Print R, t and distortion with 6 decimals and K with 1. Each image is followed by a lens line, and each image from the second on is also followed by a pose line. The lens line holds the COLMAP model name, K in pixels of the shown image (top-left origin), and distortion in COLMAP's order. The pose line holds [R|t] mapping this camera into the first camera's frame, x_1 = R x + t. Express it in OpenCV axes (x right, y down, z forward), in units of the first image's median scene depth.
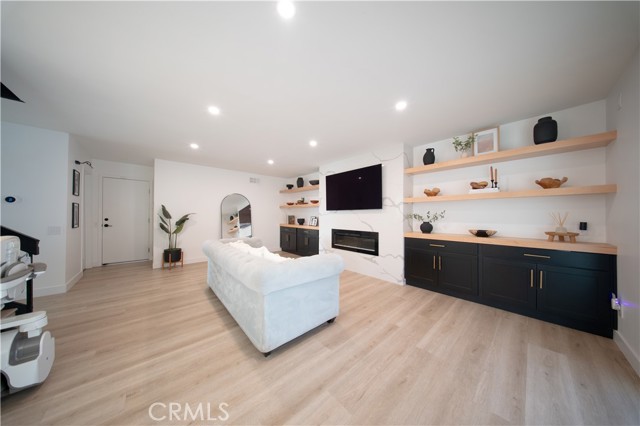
lens RADIAL K [[191.1, 0, 316.5], [0, 191.1, 215.3], [0, 0, 1]] dist [-0.001173, -0.000124]
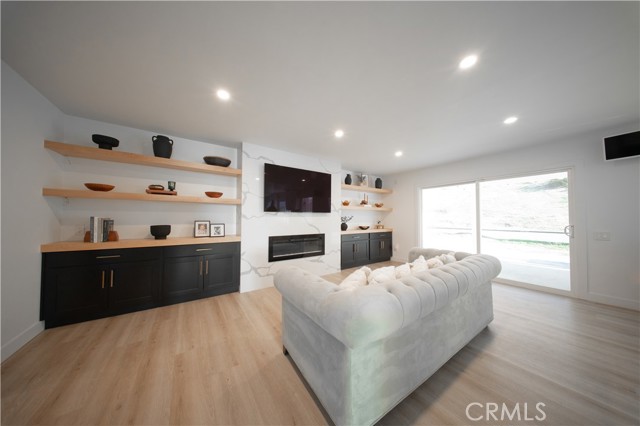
lens RADIAL K [[189.8, 0, 320.0], [0, 189.8, 213.0], [0, 0, 1]] dist [0.000584, -0.000001]
pose [[0.113032, 0.028111, 0.993194, -0.814849], [-0.001277, 0.999603, -0.028147, 0.000949], [-0.993591, 0.001914, 0.113023, 0.936470]]
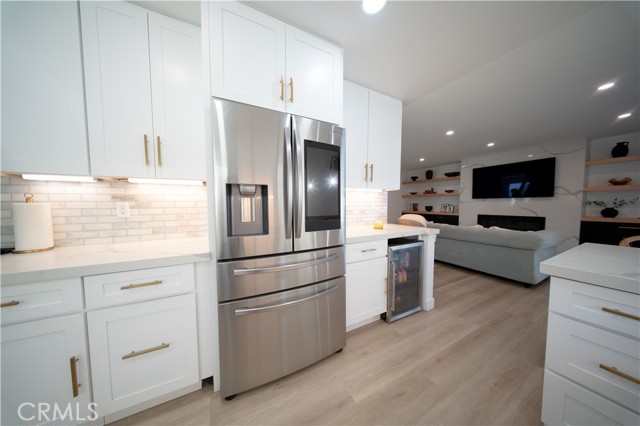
lens RADIAL K [[187.9, 0, 320.8], [0, 187.9, 214.3], [0, 0, 1]] dist [-0.000750, -0.000053]
pose [[0.977821, 0.008522, -0.209271, -0.800091], [0.002576, 0.998607, 0.052700, 0.010363], [0.209428, -0.052071, 0.976437, -0.414194]]
